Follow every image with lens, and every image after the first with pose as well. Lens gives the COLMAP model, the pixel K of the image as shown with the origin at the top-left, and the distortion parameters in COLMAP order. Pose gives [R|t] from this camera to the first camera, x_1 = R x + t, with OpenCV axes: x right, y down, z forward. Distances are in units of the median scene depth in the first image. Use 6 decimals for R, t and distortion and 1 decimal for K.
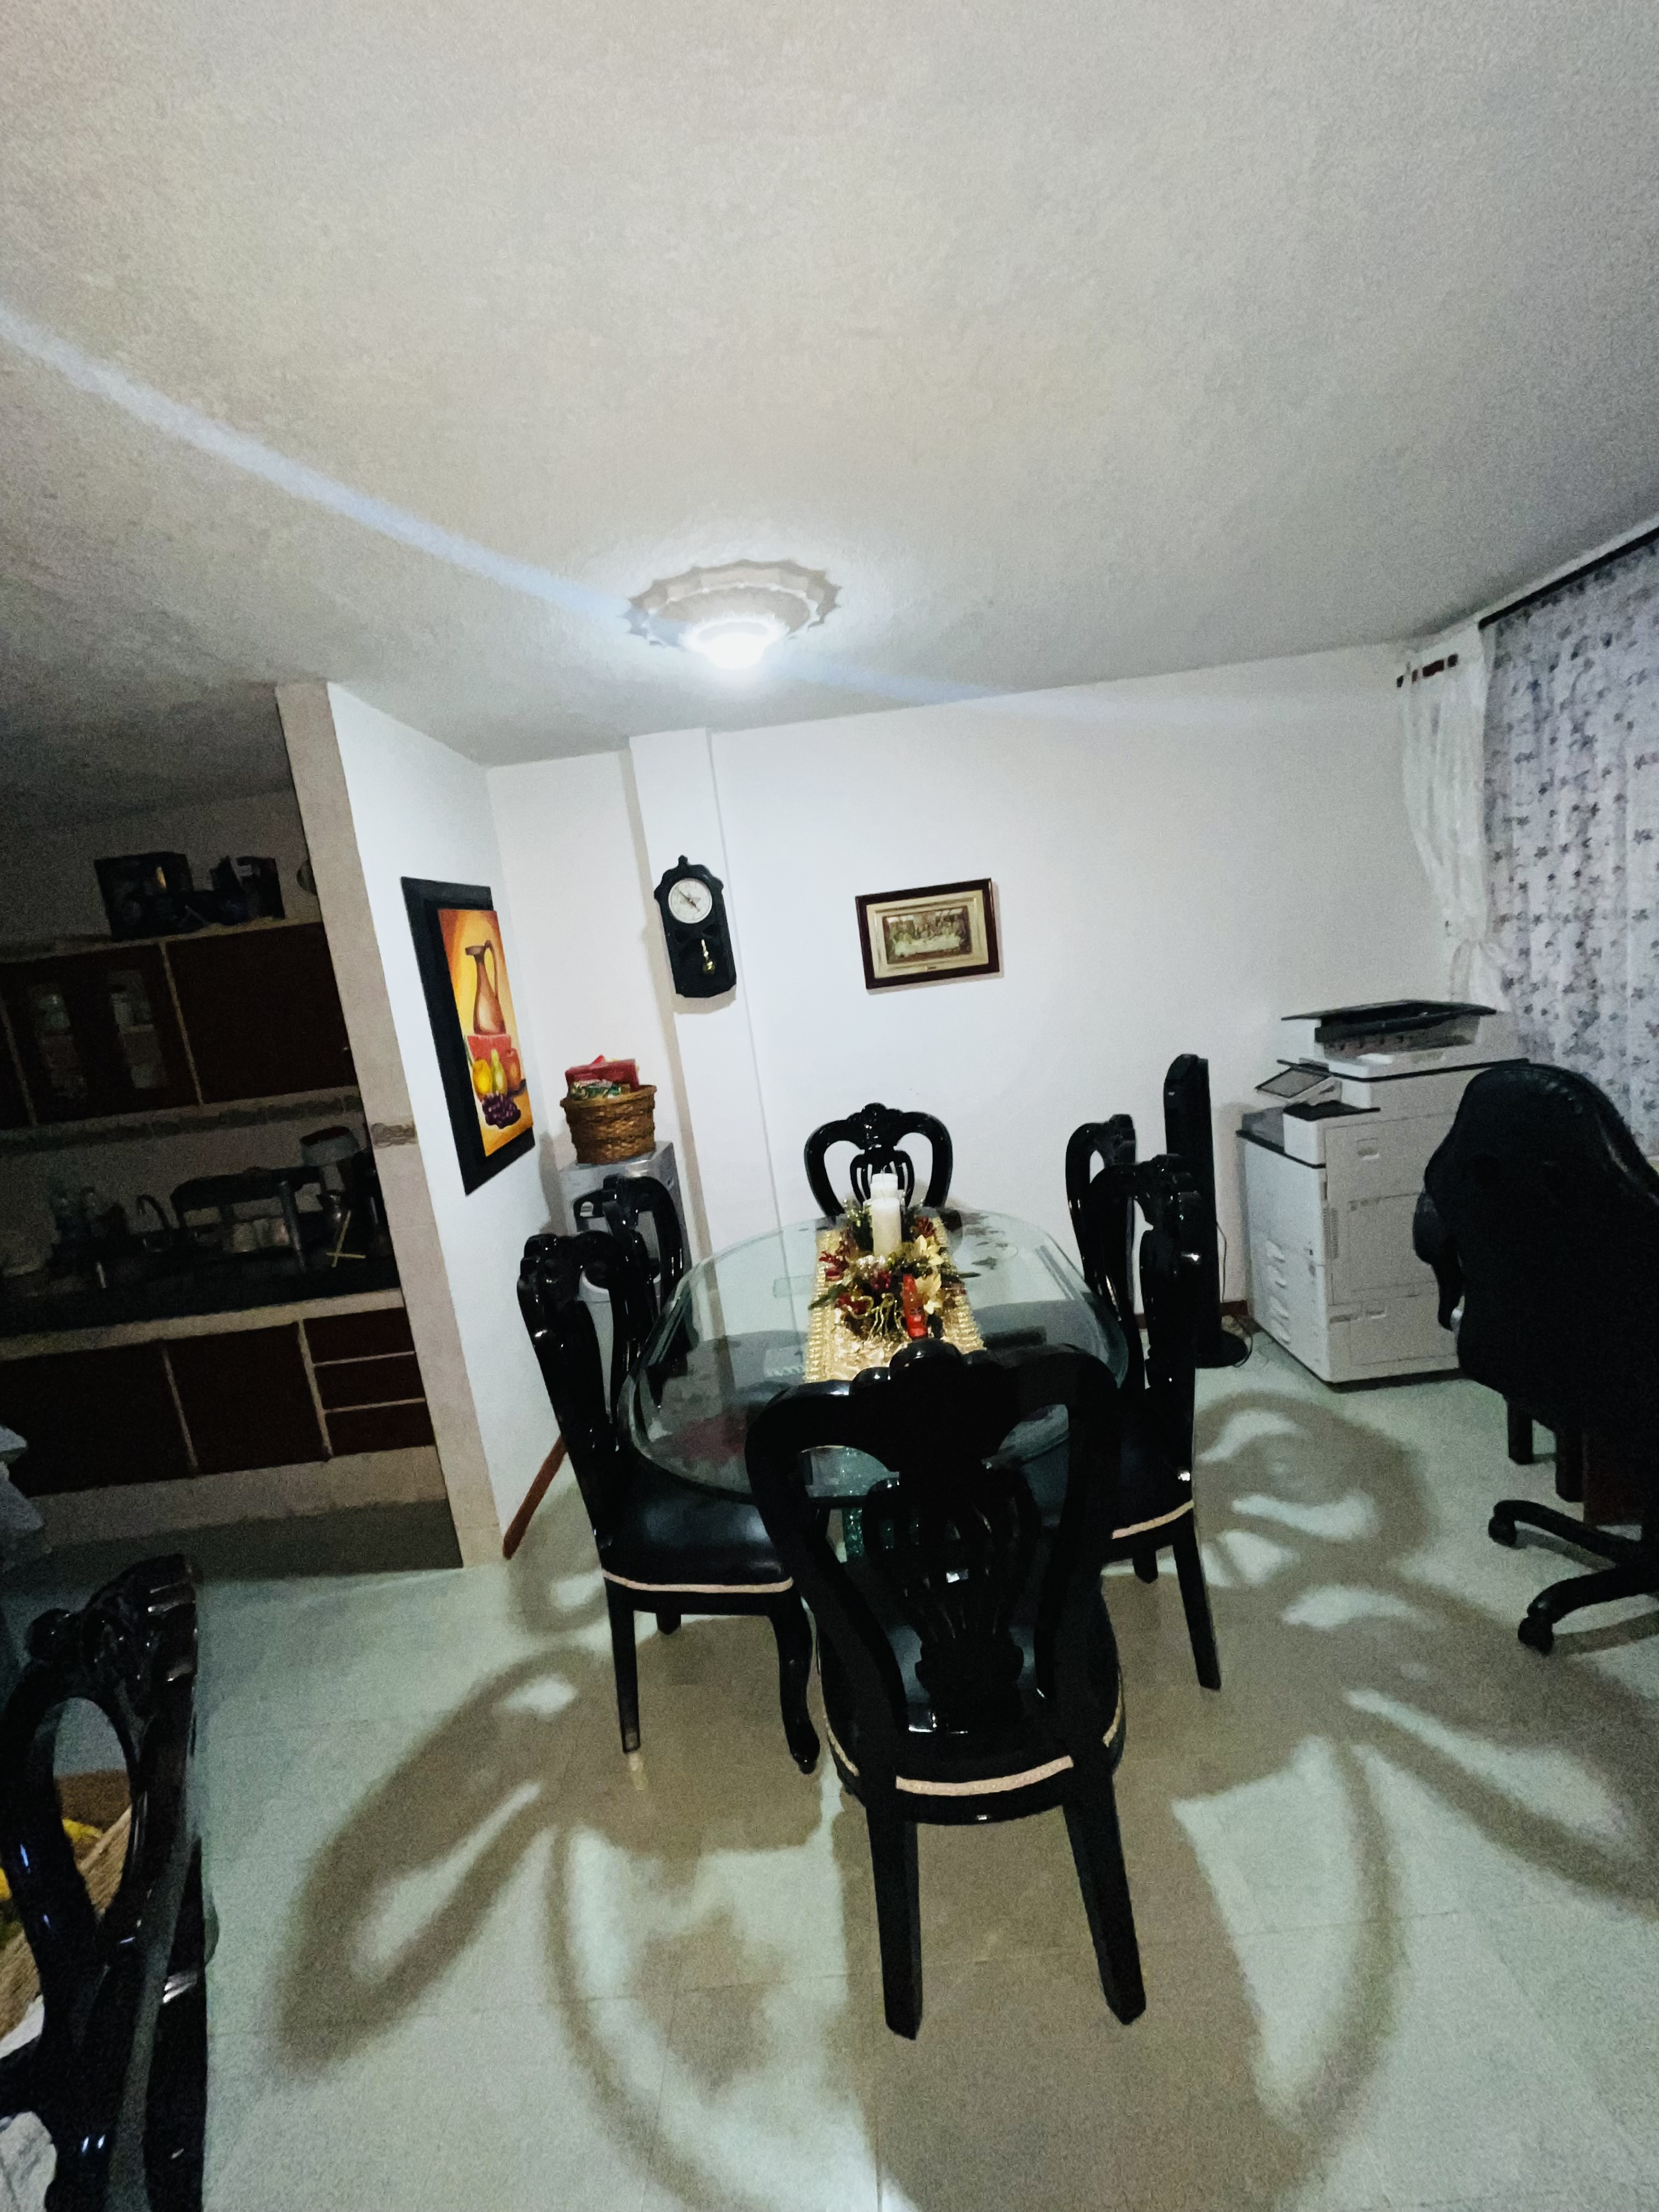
lens RADIAL K [[898.2, 0, 831.6], [0, 898.2, 1095.8], [0, 0, 1]] dist [0.000881, 0.000007]
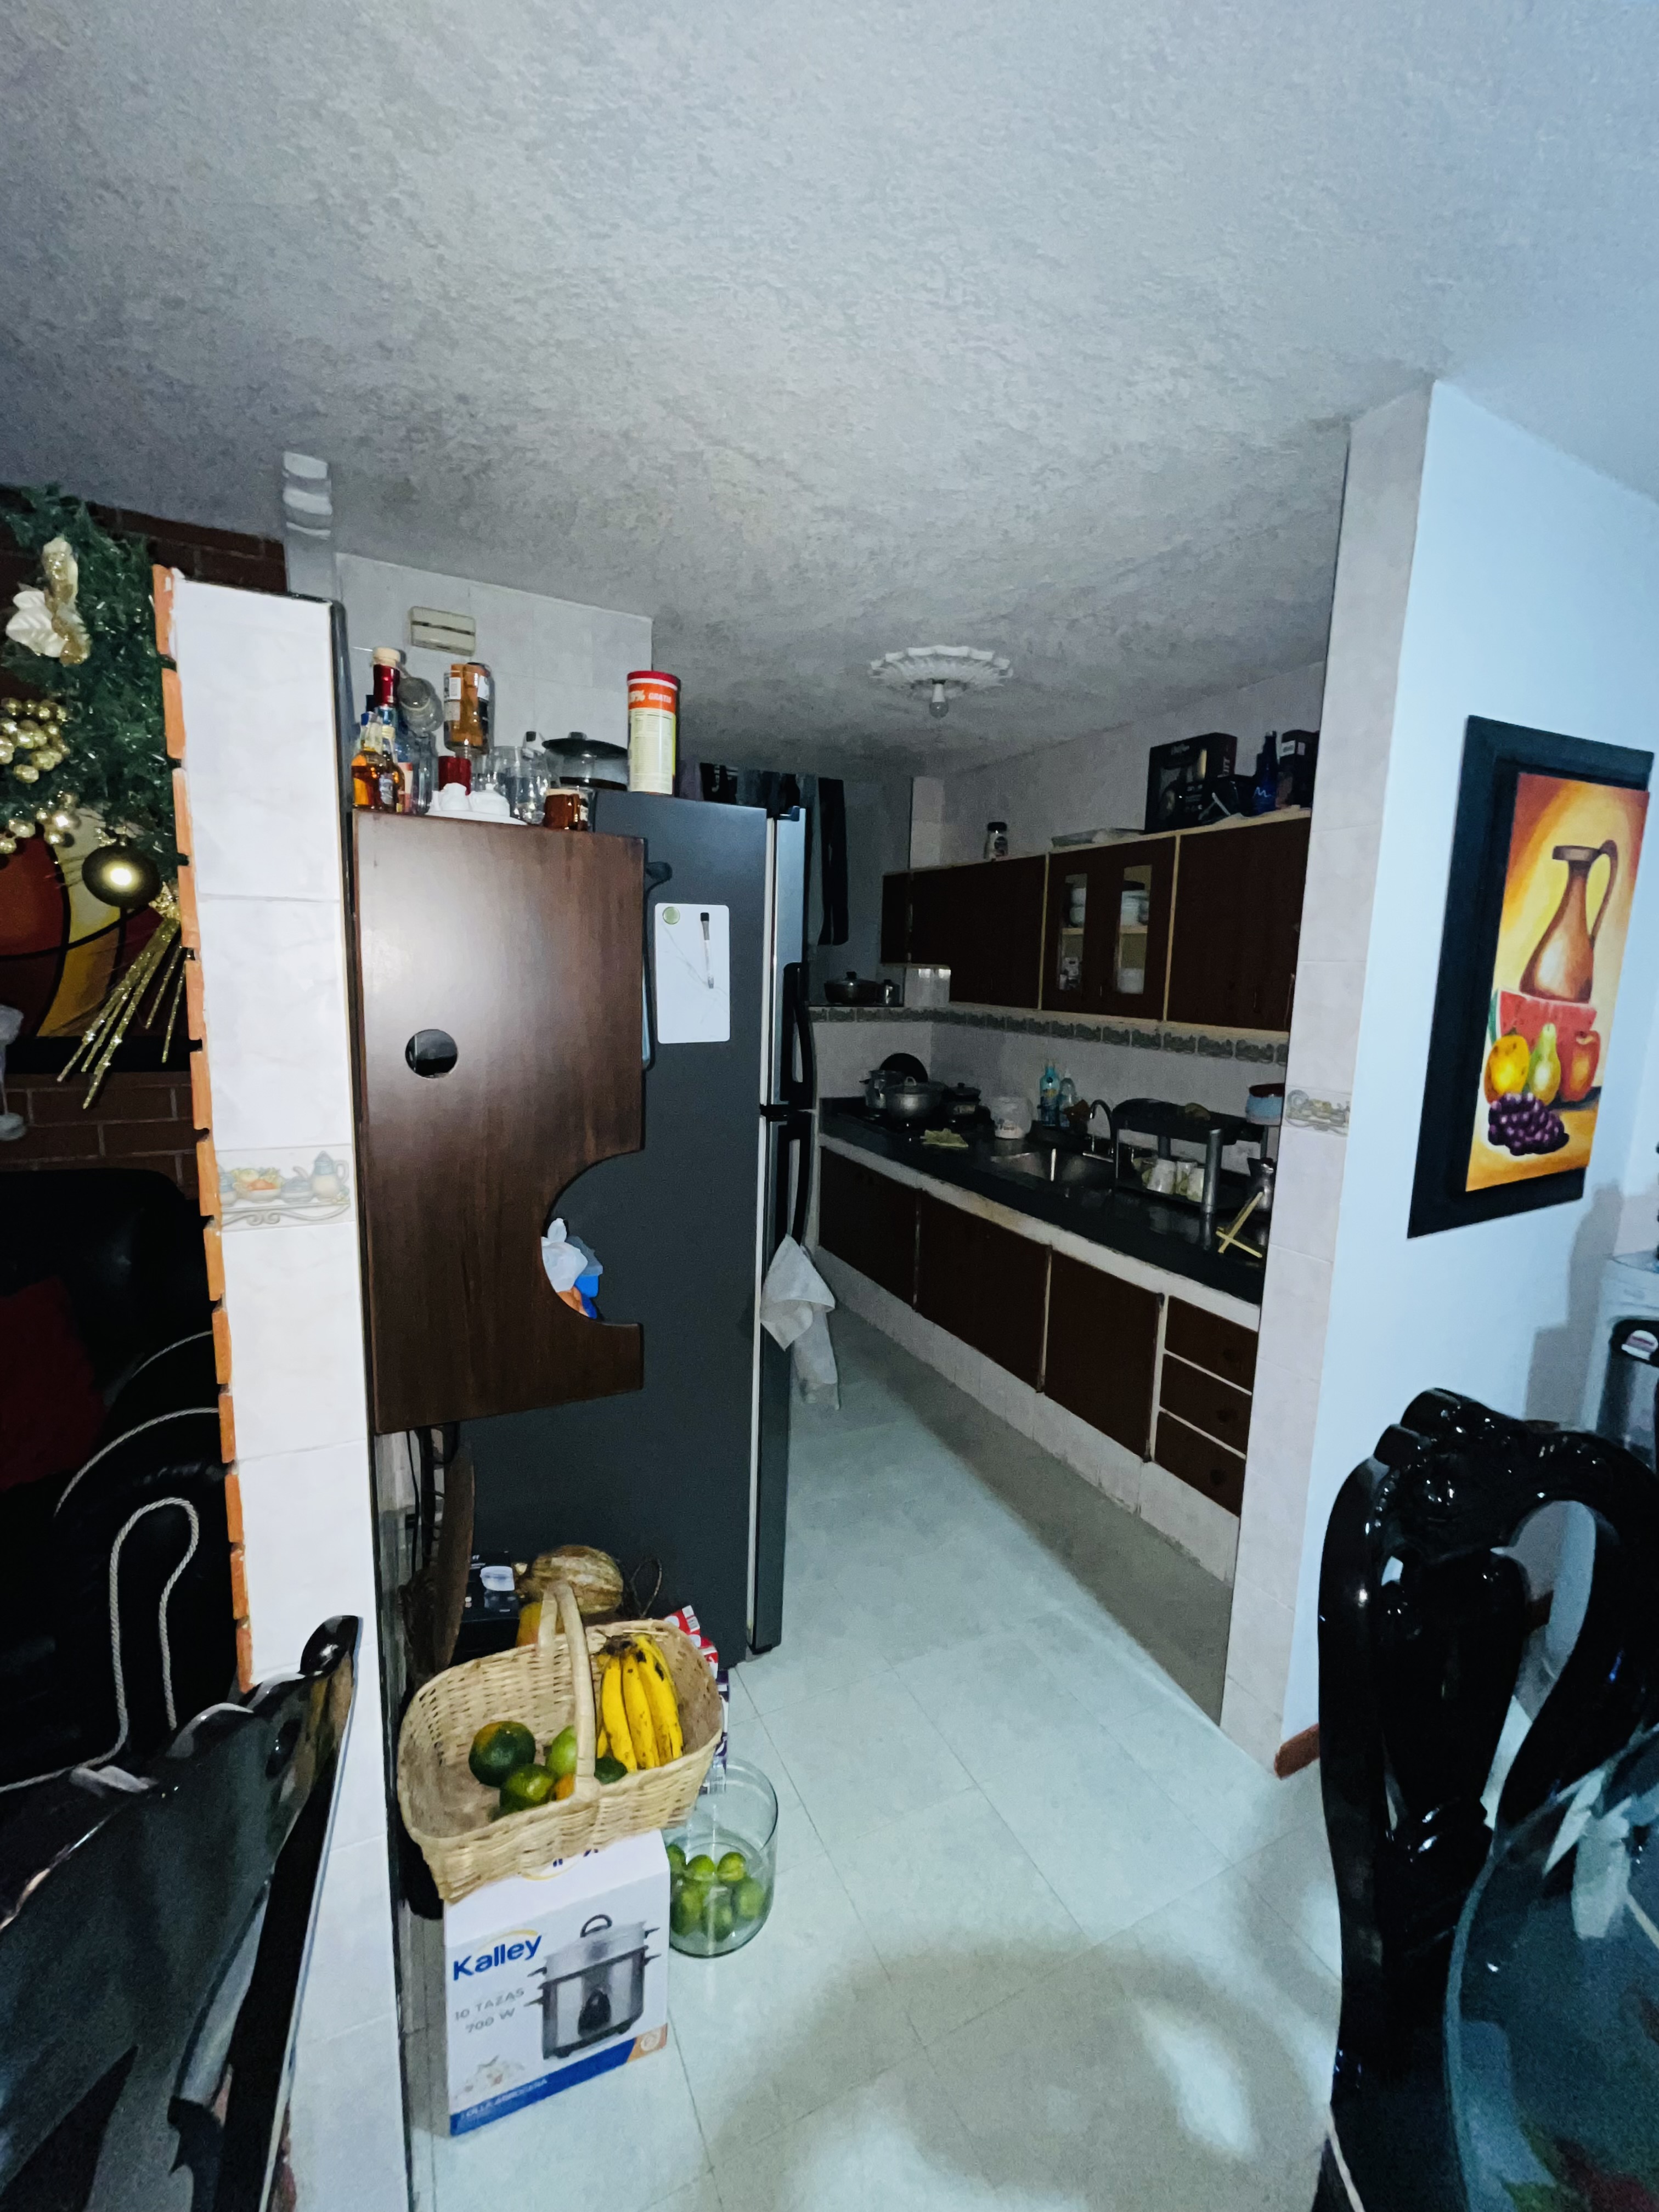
lens RADIAL K [[898.2, 0, 831.6], [0, 898.2, 1095.8], [0, 0, 1]] dist [0.000881, 0.000007]
pose [[0.448298, 0.267953, -0.852778, -0.068793], [-0.223726, 0.957284, 0.183179, -0.008997], [0.865434, 0.108670, 0.489097, 0.297504]]
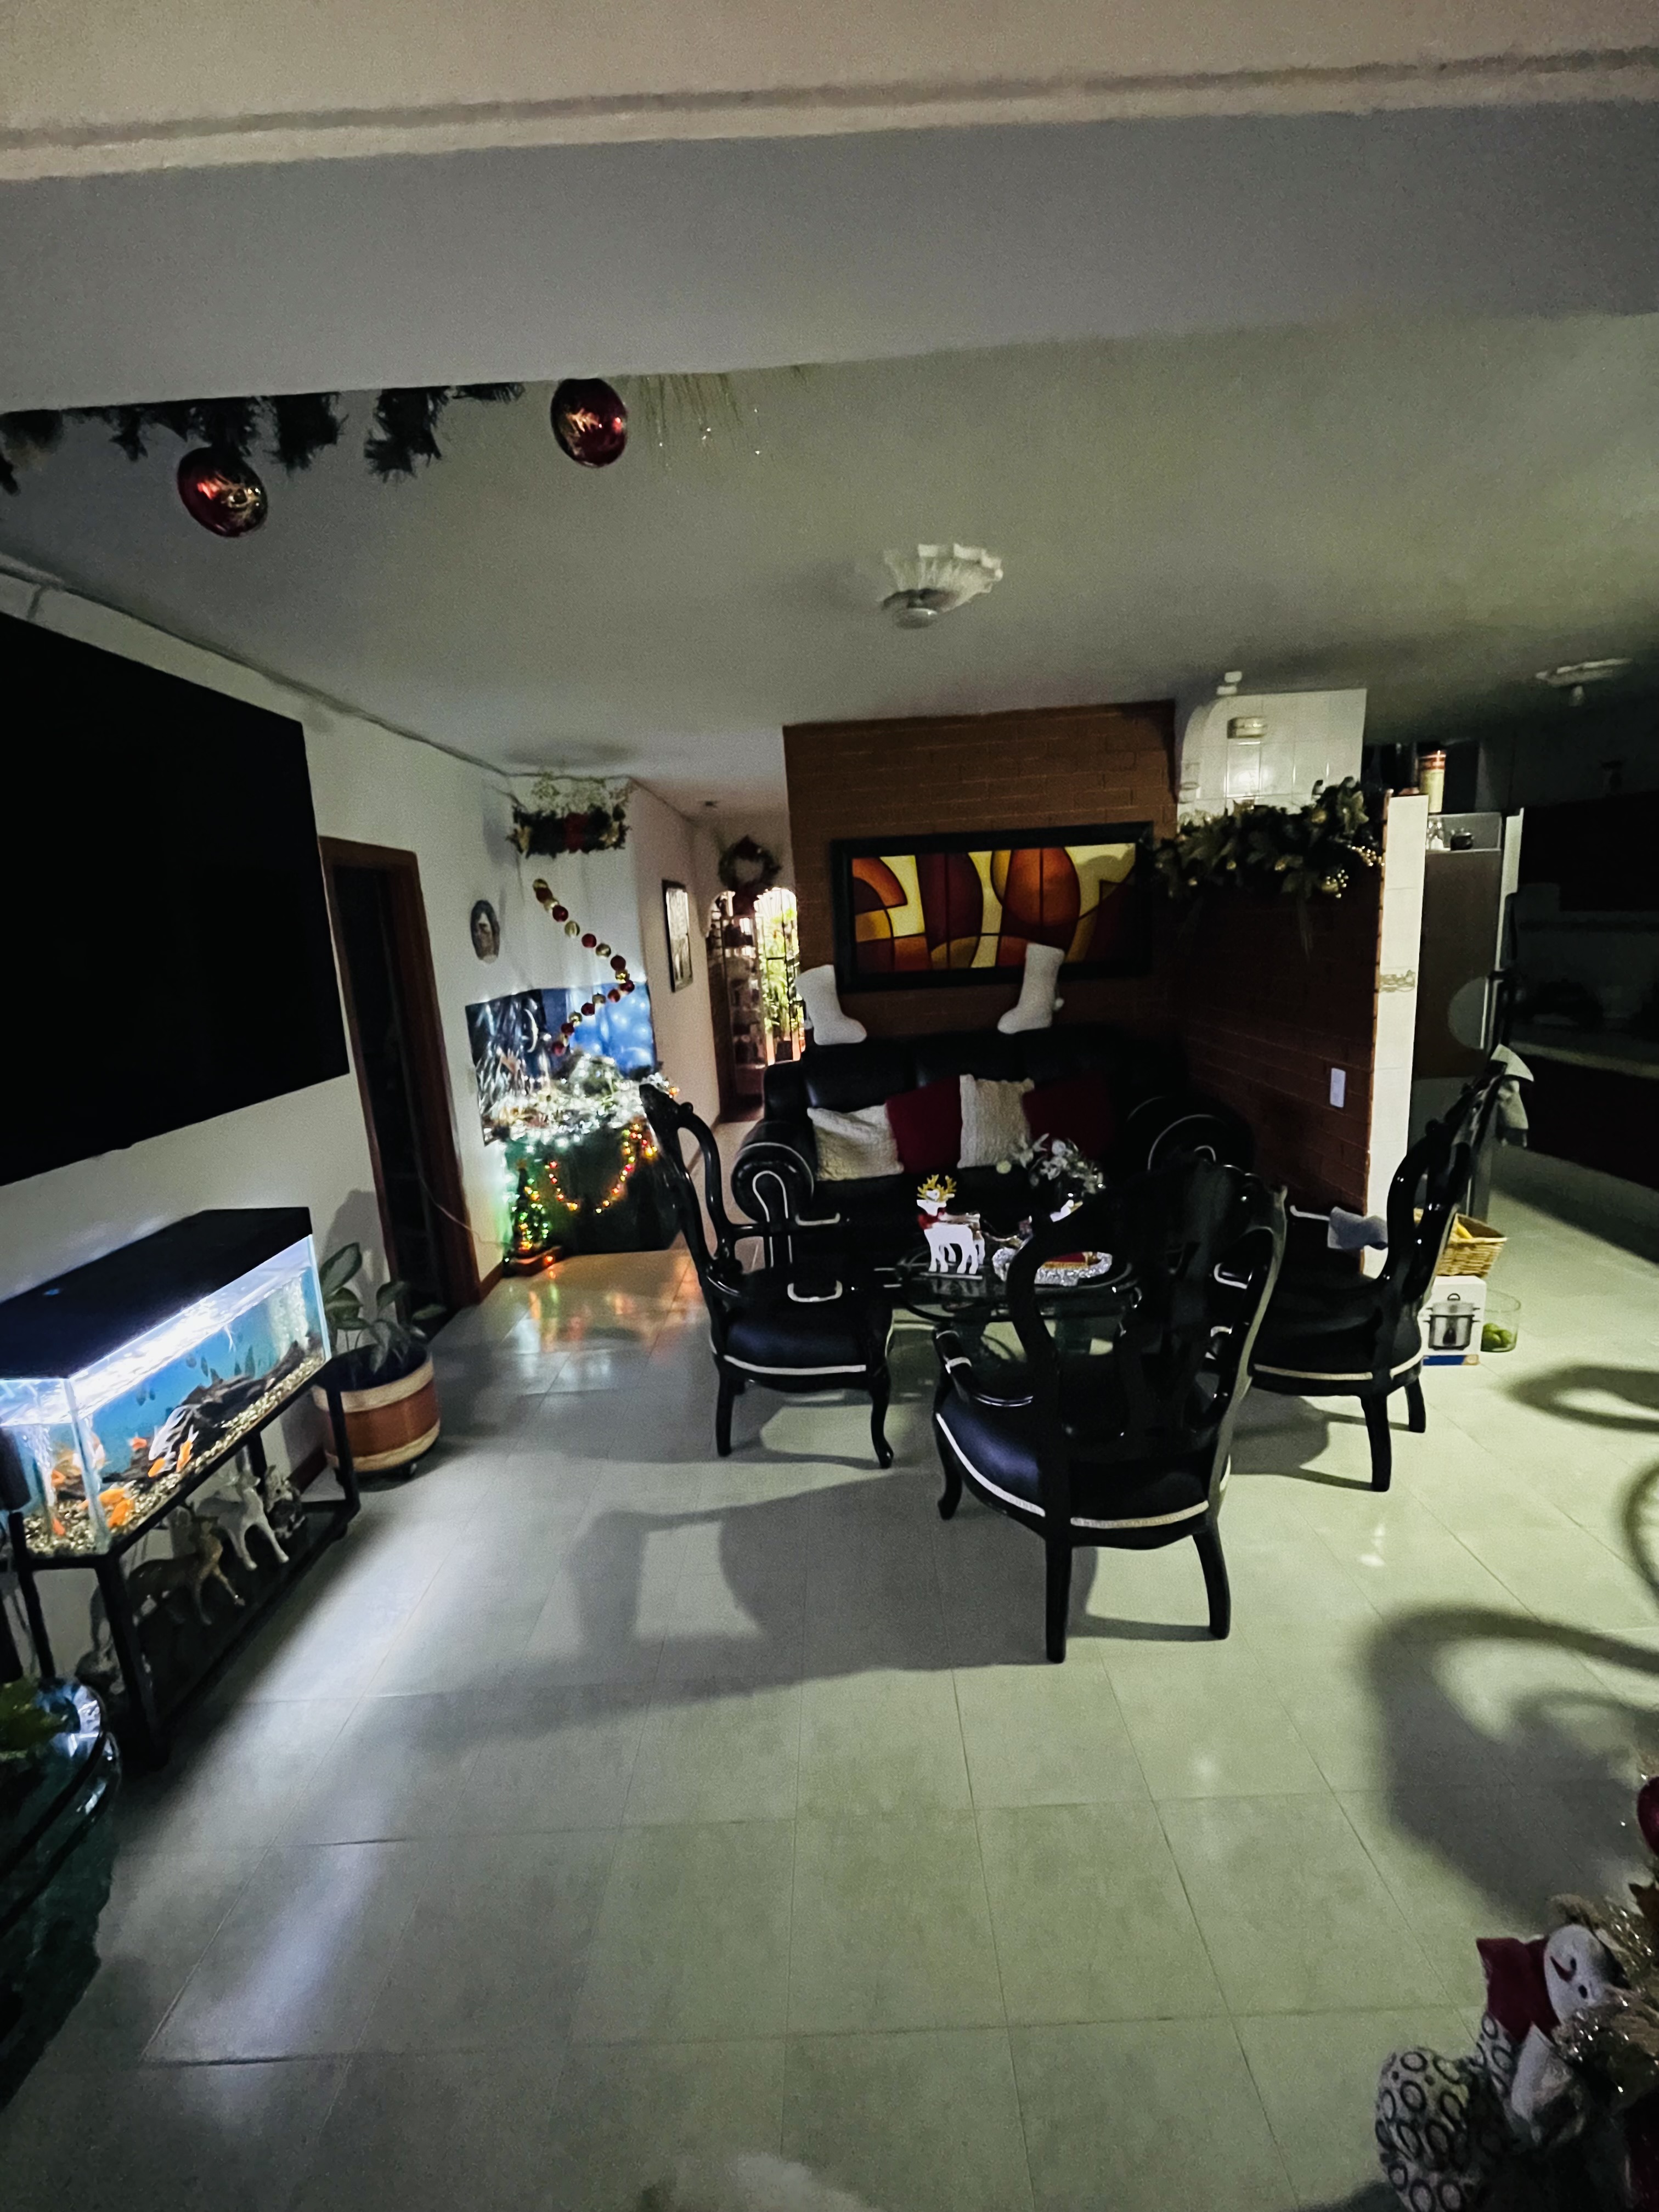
lens RADIAL K [[898.2, 0, 831.6], [0, 898.2, 1095.8], [0, 0, 1]] dist [0.000881, 0.000007]
pose [[0.024118, 0.316636, -0.948241, 0.436098], [-0.094872, 0.944961, 0.313128, -0.009055], [0.995197, 0.082409, 0.052830, -0.249487]]
